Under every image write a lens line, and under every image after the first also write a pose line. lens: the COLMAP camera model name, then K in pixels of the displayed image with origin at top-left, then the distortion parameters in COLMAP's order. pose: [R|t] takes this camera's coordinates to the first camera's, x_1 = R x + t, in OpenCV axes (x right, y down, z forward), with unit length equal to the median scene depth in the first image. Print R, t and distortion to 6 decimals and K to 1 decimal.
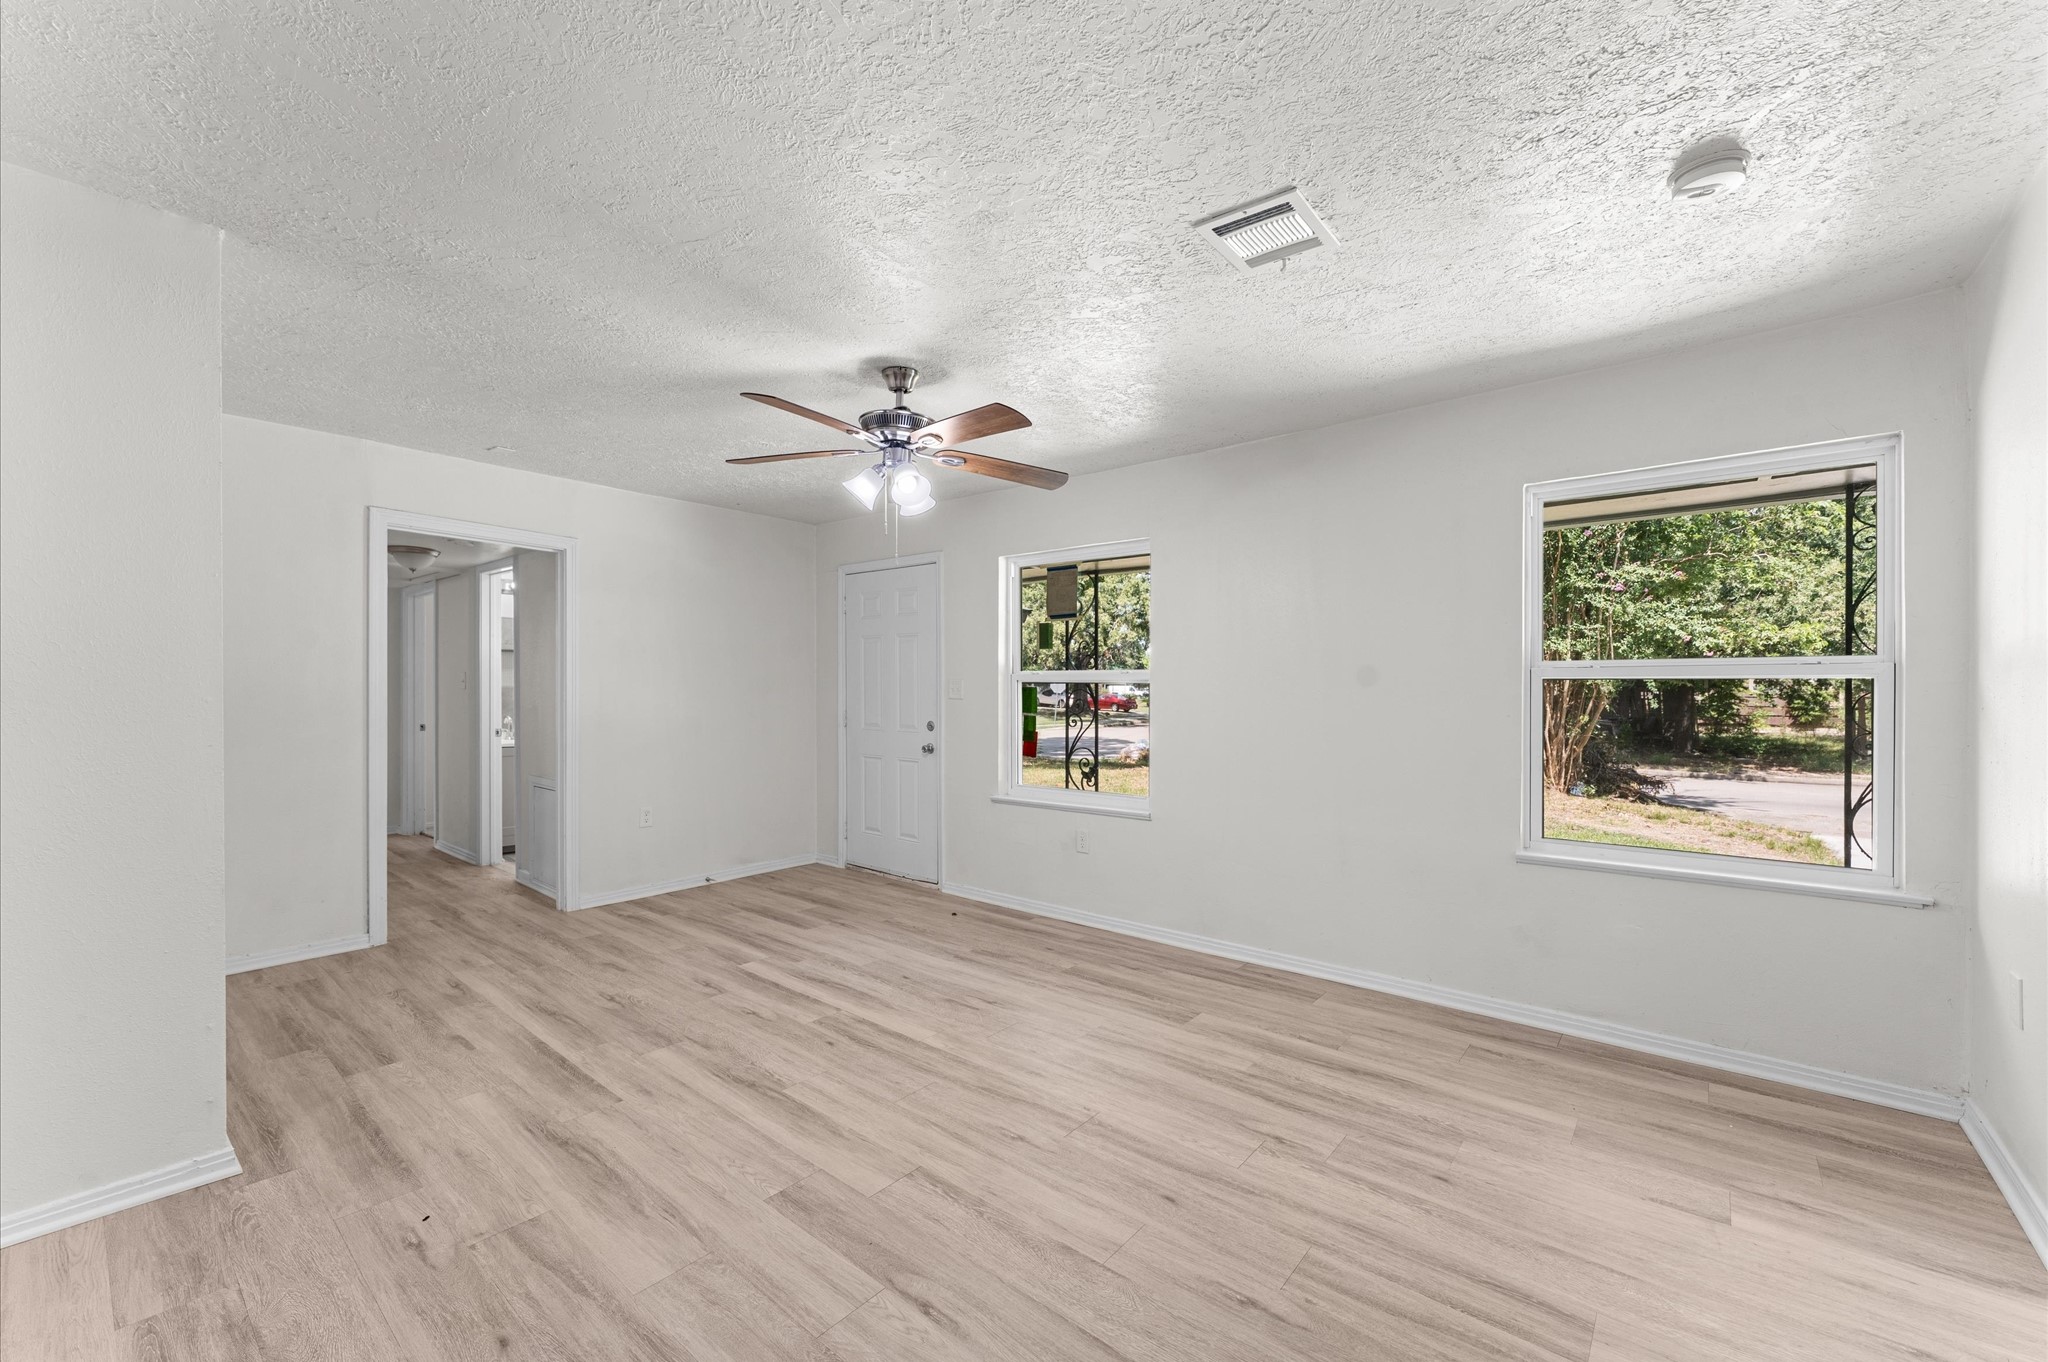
lens RADIAL K [[814.9, 0, 1017.8], [0, 814.9, 684.0], [0, 0, 1]] dist [-0.001816, -0.000273]
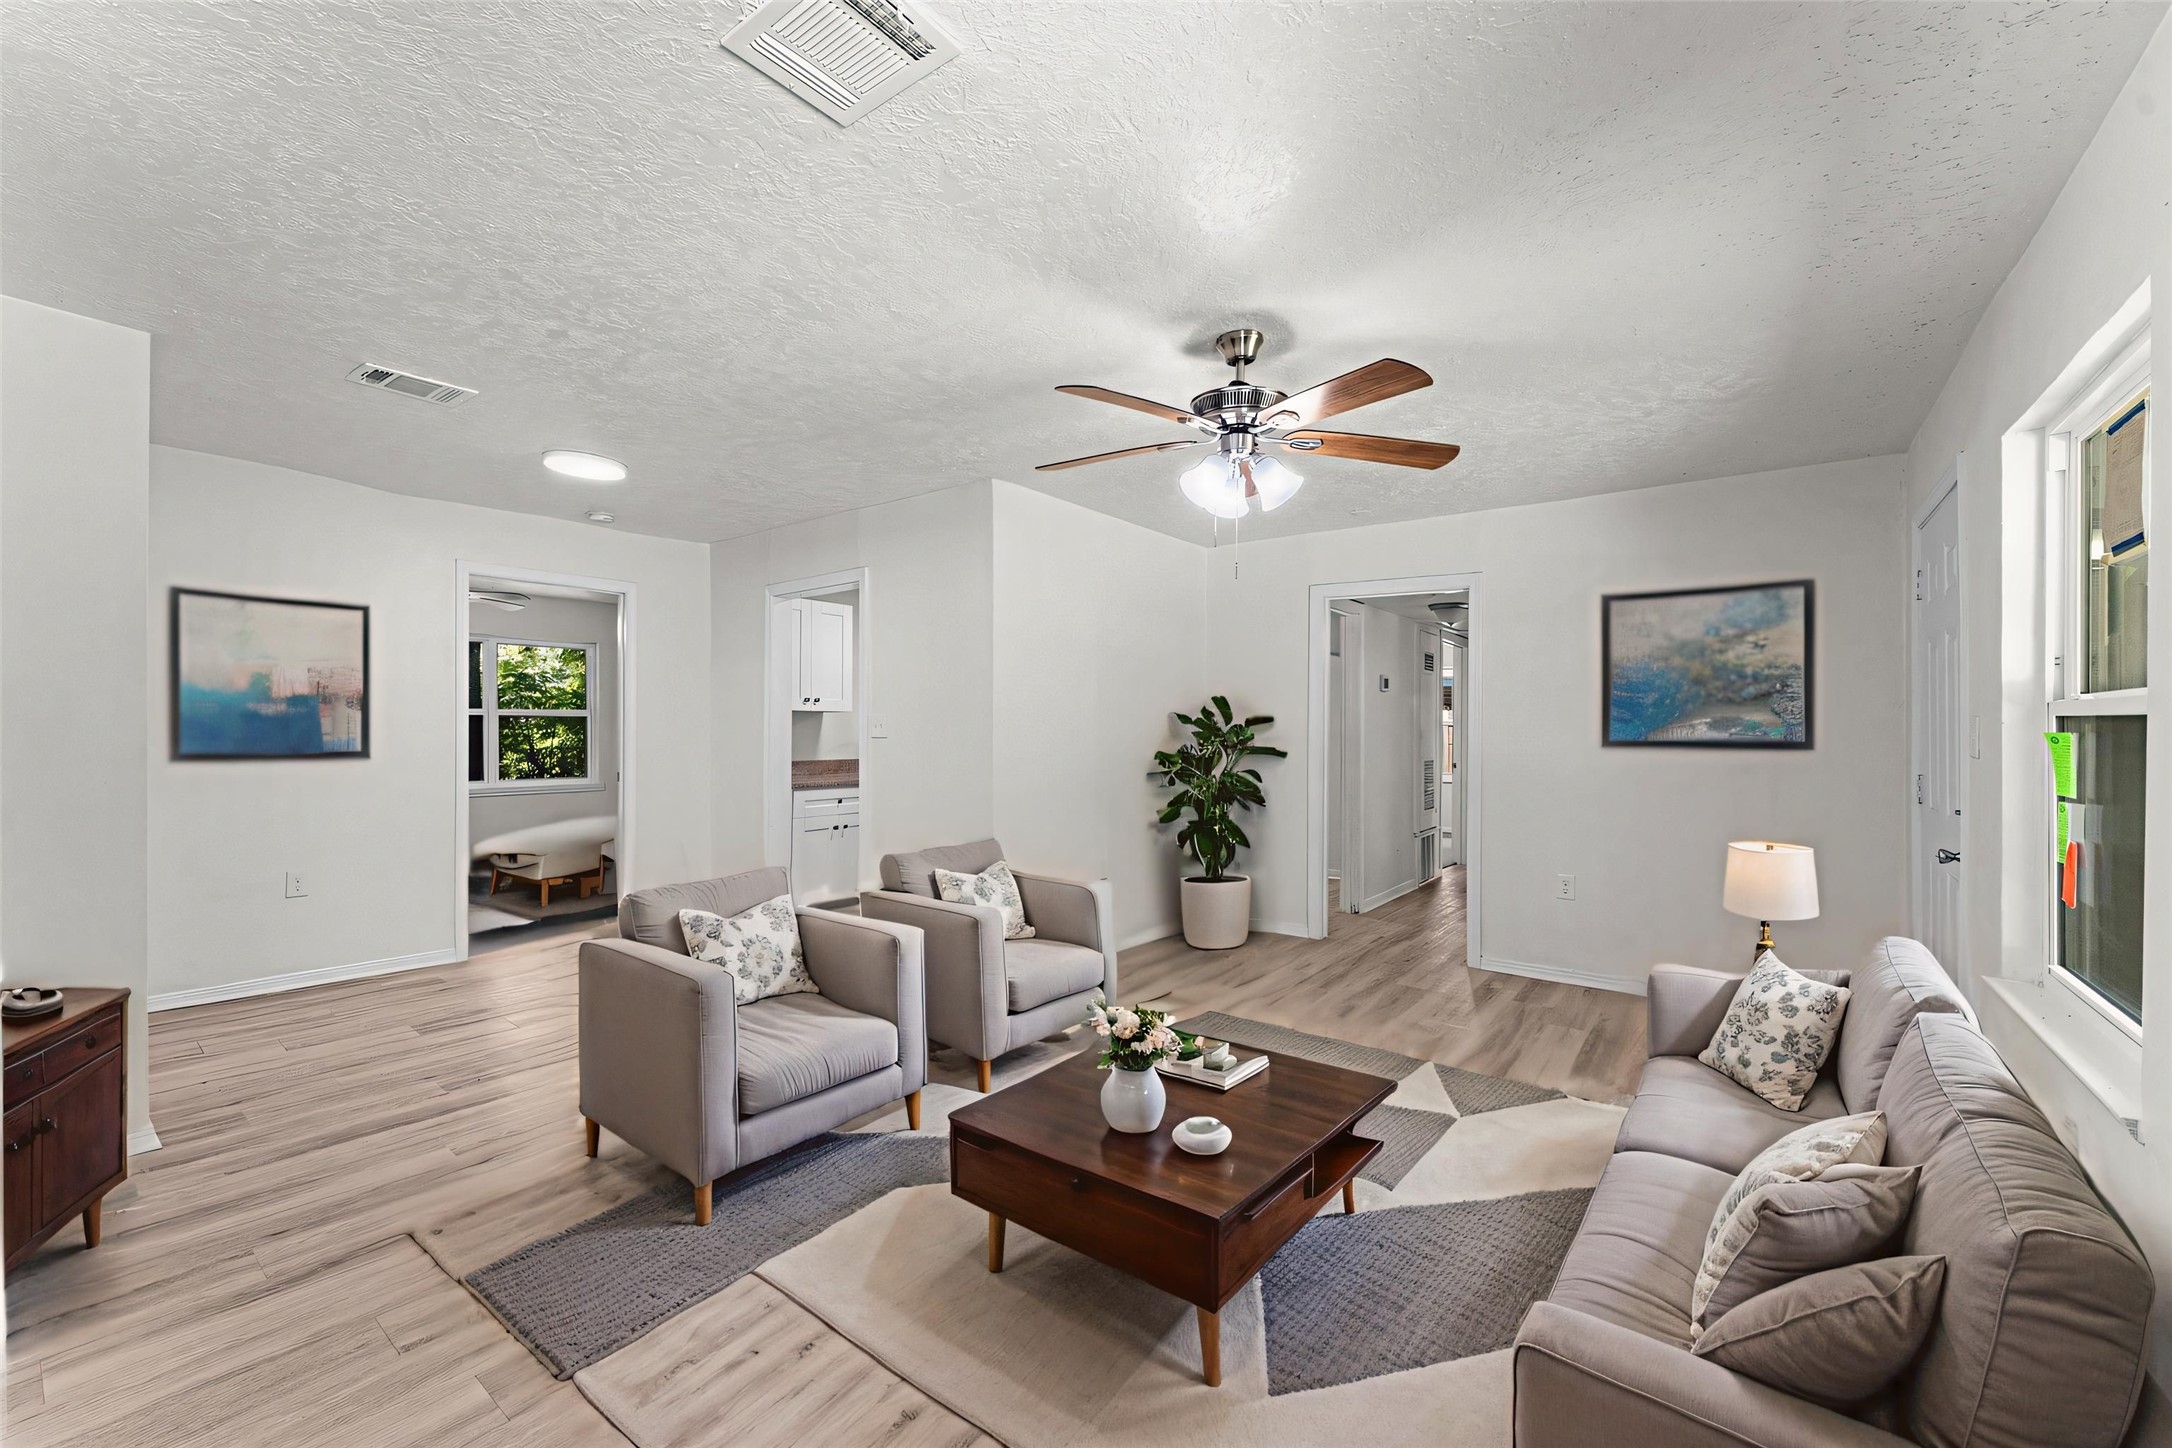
lens RADIAL K [[864.2, 0, 1079.4], [0, 864.2, 727.2], [0, 0, 1]] dist [-0.001816, -0.000273]
pose [[0.038090, -0.002170, -0.999272, 0.677195], [-0.001182, 0.999997, -0.002217, 0.004742], [0.999274, 0.001265, 0.038087, 0.786500]]
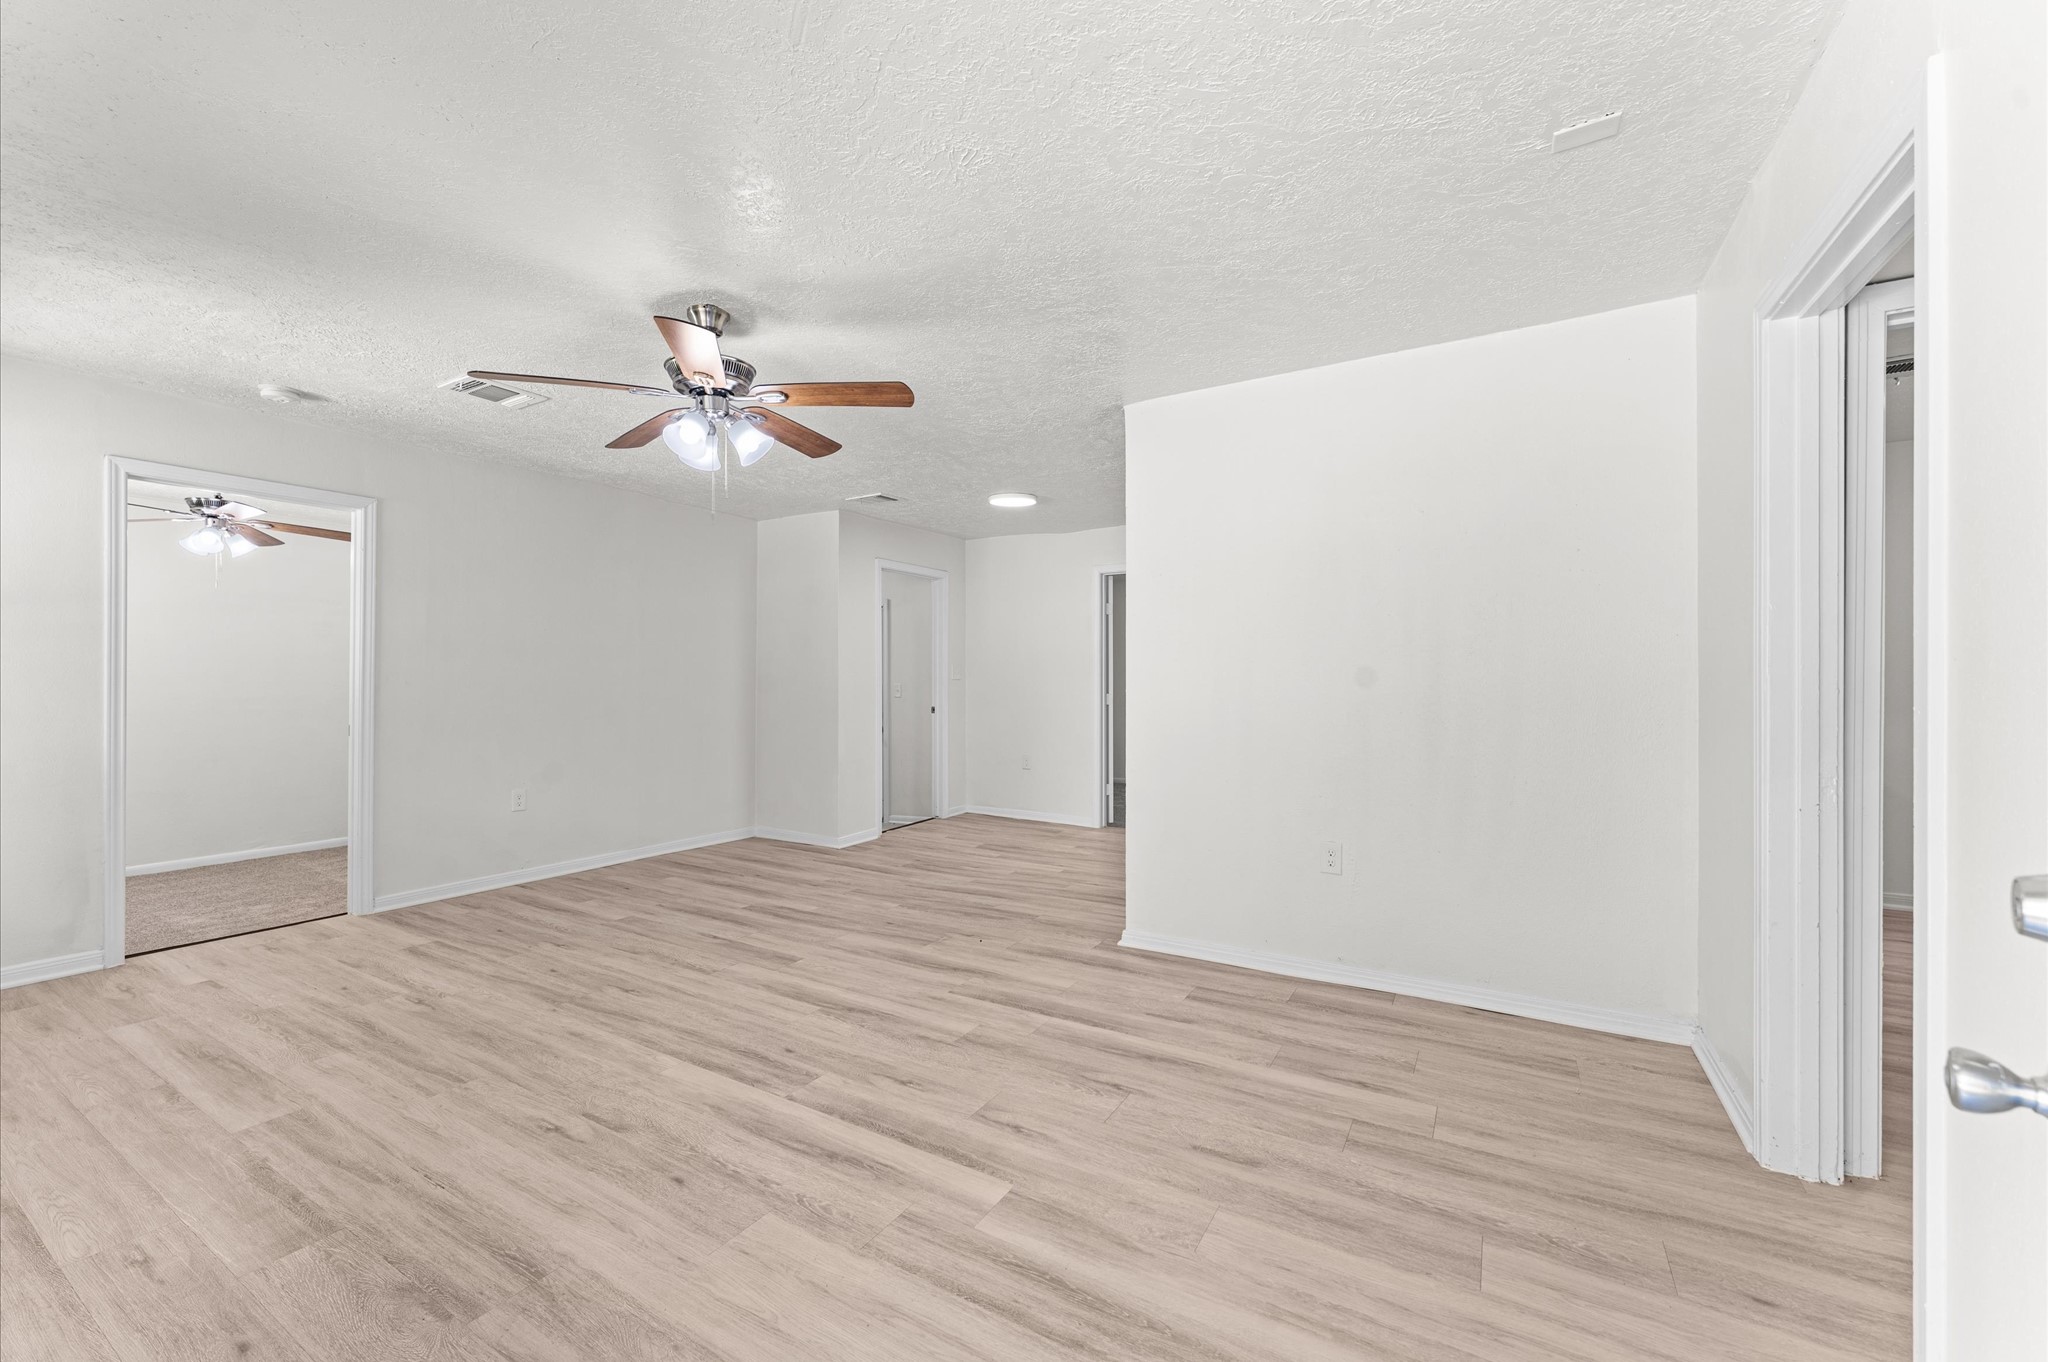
lens RADIAL K [[814.9, 0, 1017.8], [0, 814.9, 684.0], [0, 0, 1]] dist [-0.001816, -0.000273]
pose [[-0.987749, -0.002643, -0.156029, -0.331137], [-0.002143, 0.999992, -0.003369, 0.035603], [0.156036, -0.002993, -0.987747, 1.891312]]
